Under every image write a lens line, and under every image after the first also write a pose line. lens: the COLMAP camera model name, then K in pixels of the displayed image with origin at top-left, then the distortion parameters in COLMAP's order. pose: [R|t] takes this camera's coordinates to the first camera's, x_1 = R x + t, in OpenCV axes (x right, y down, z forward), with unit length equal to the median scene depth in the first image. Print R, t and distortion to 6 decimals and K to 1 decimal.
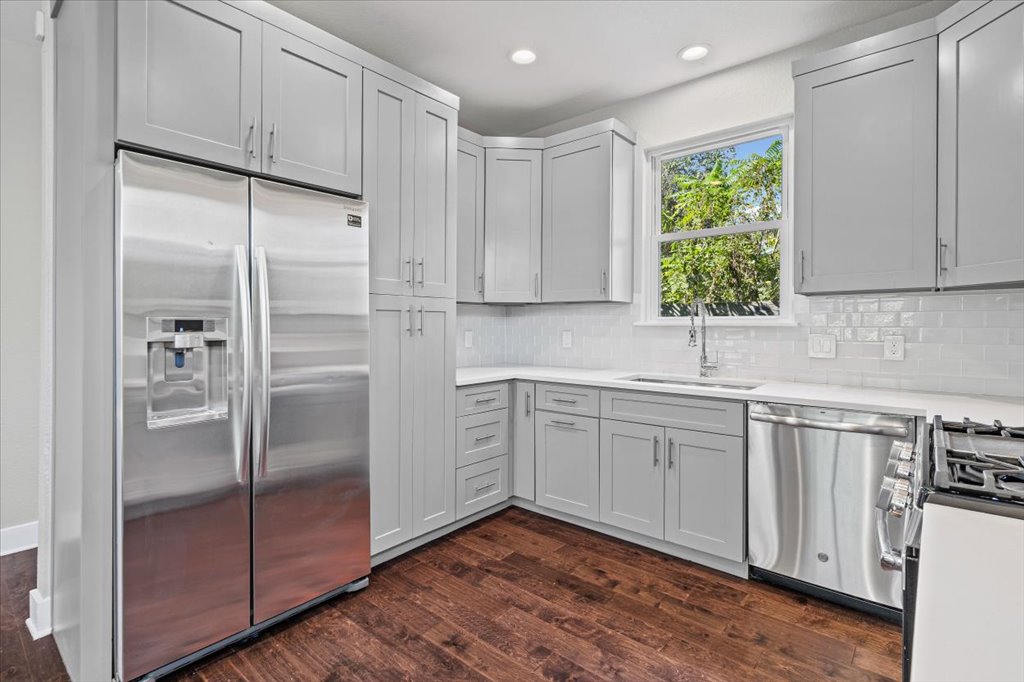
lens RADIAL K [[491.3, 0, 501.4], [0, 491.3, 325.6], [0, 0, 1]] dist [0.005229, 0.001013]
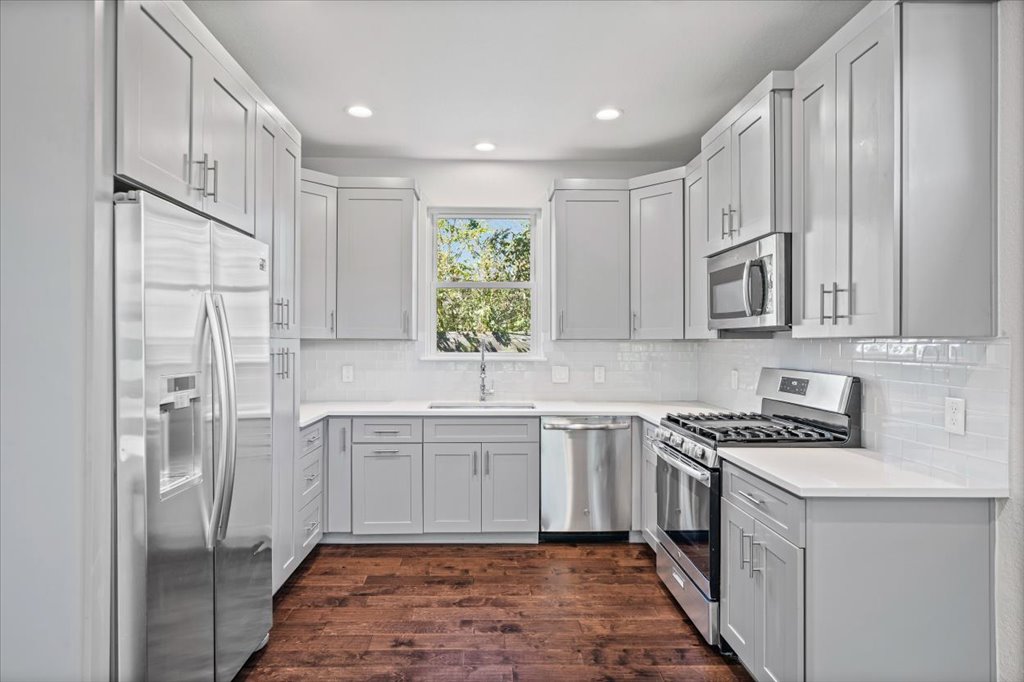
lens RADIAL K [[569.7, 0, 488.5], [0, 569.7, 340.1], [0, 0, 1]] dist [0.021621, -0.002368]
pose [[0.751638, 0.004974, 0.659557, -0.641755], [-0.002442, 0.999986, -0.004758, -0.054709], [-0.659571, 0.001965, 0.751639, -0.126260]]
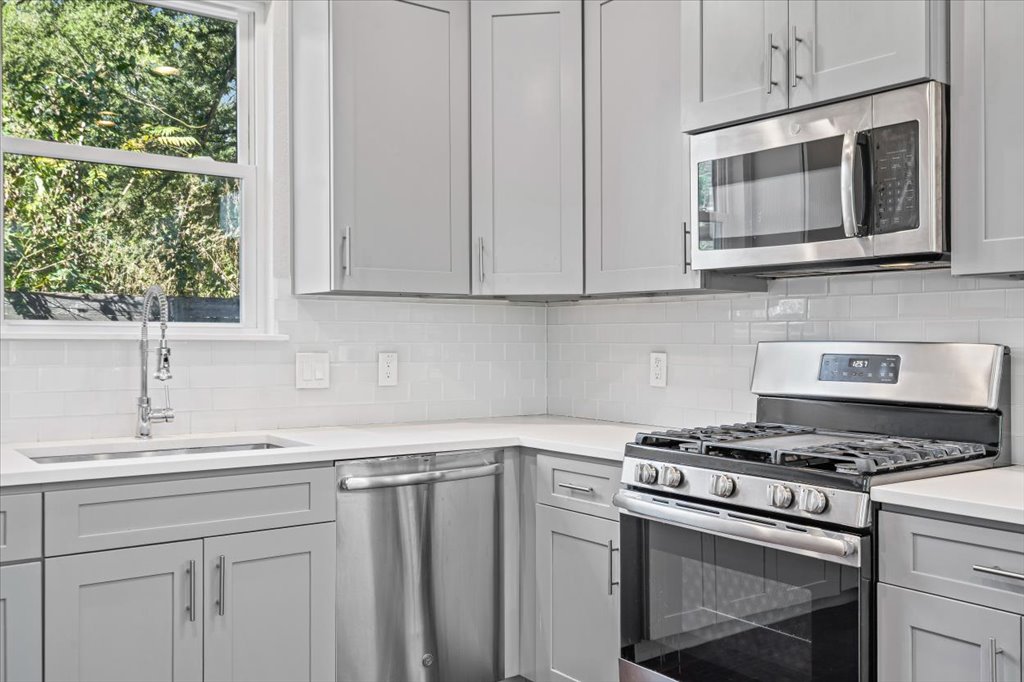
lens RADIAL K [[954.5, 0, 489.7], [0, 954.5, 348.3], [0, 0, 1]] dist [0.019603, 0.000000]
pose [[0.224816, -0.004796, 0.974389, -0.579017], [-0.005406, 0.999966, 0.006169, 0.001405], [-0.974386, -0.006655, 0.224782, 0.497585]]
